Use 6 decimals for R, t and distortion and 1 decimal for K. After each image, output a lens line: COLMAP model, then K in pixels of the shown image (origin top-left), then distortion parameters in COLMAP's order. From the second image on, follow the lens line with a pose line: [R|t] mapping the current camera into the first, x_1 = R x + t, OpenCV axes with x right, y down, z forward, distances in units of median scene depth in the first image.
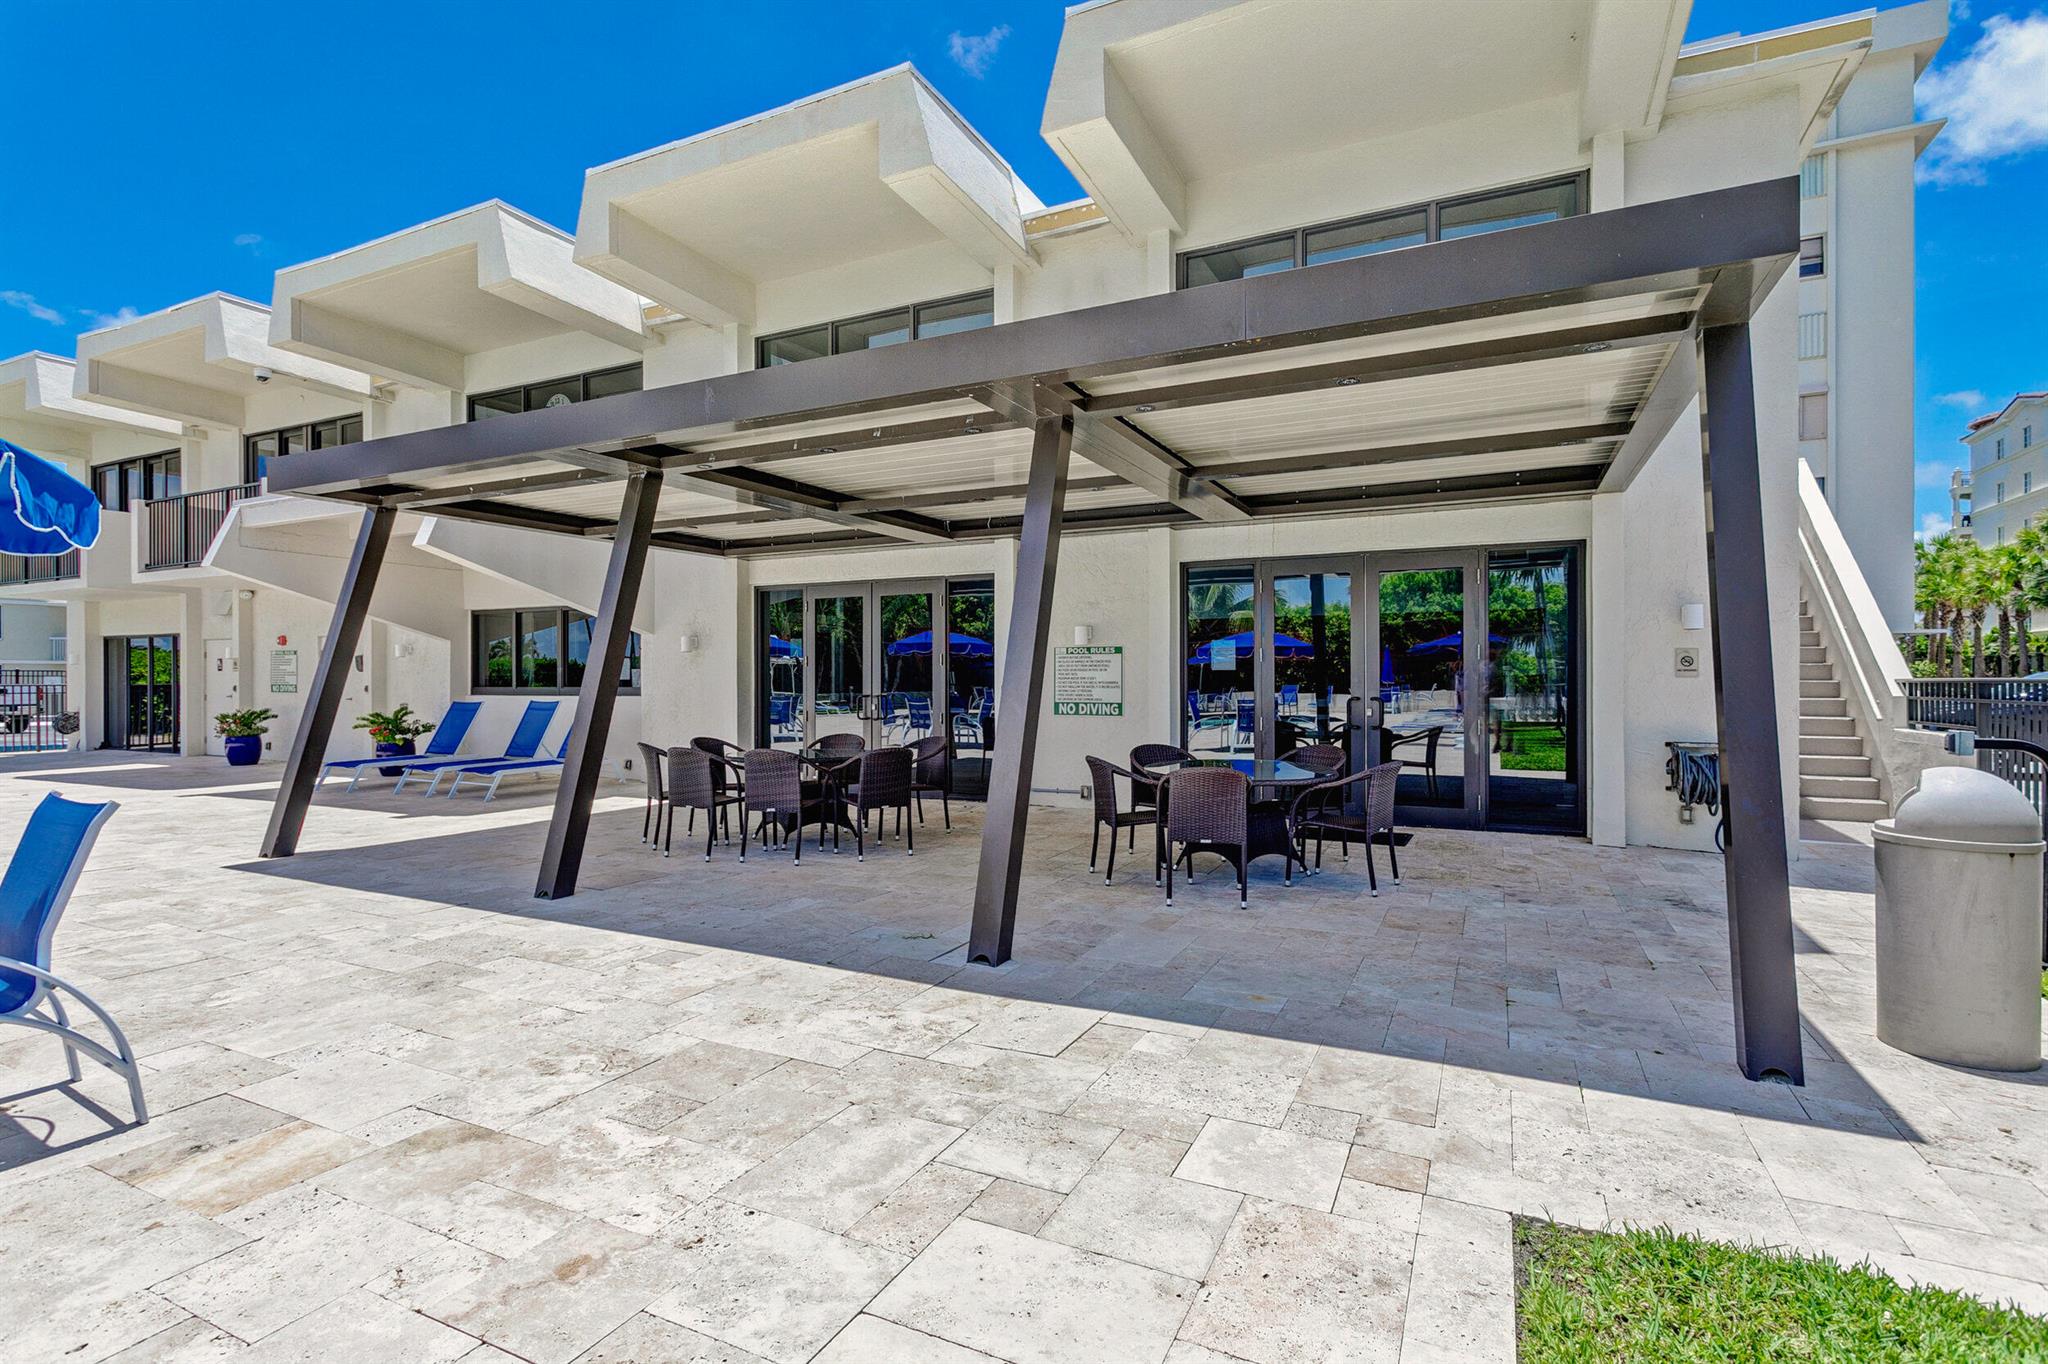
lens RADIAL K [[965.2, 0, 1019.1], [0, 965.2, 680.0], [0, 0, 1]] dist [0.003077, 0.000737]
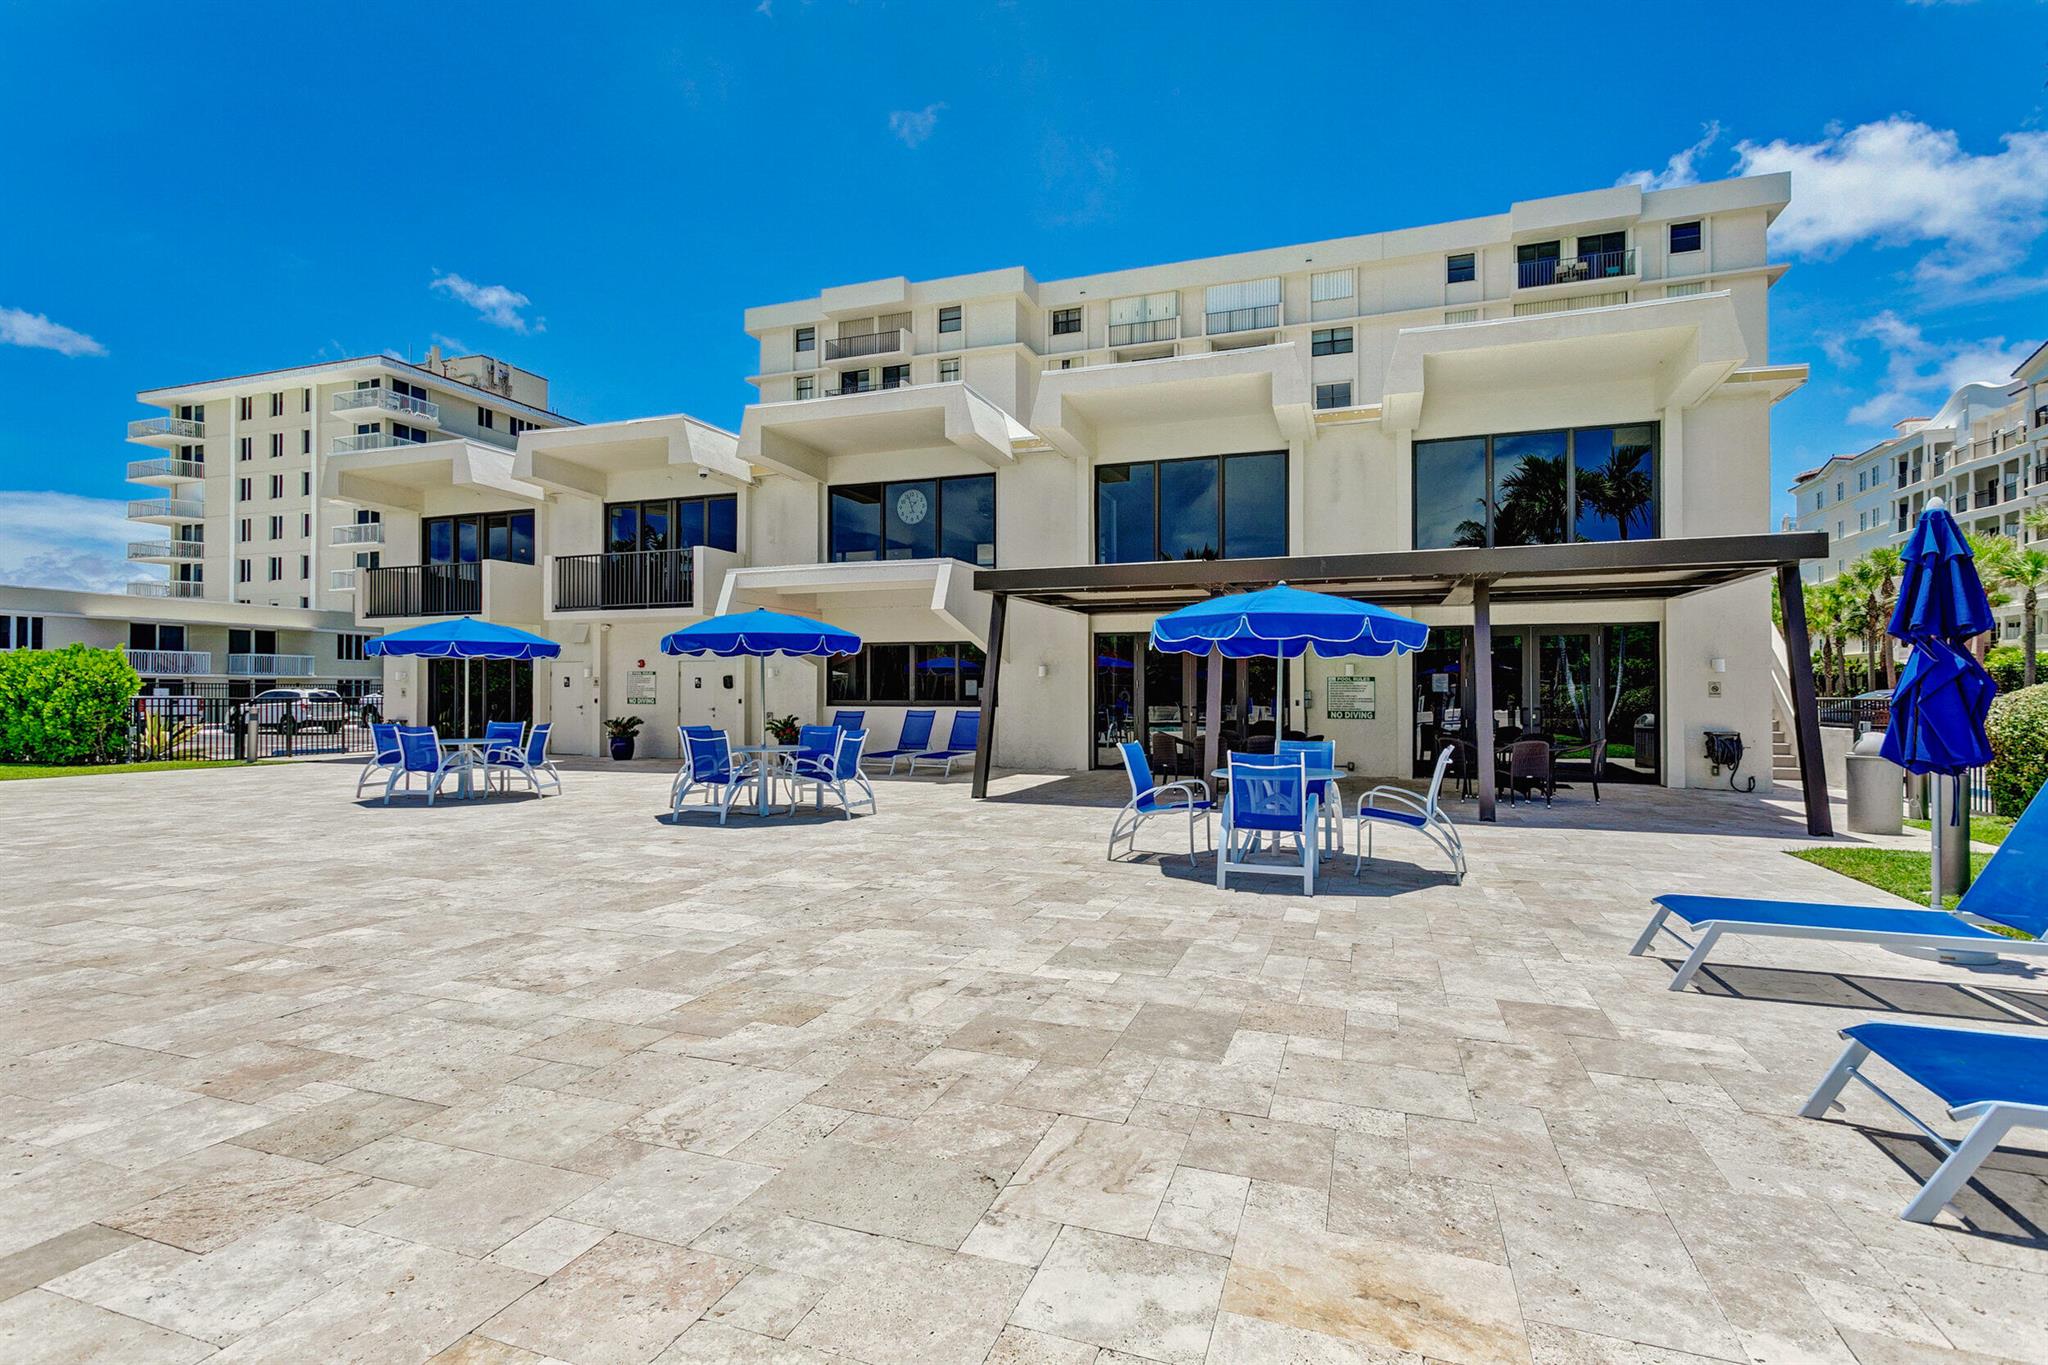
lens RADIAL K [[965.2, 0, 1019.1], [0, 965.2, 680.5], [0, 0, 1]] dist [0.003077, 0.000737]
pose [[0.994533, 0.003969, 0.104350, -0.480848], [-0.002747, 0.999926, -0.011852, -0.005392], [-0.104389, 0.011500, 0.994470, -0.412595]]
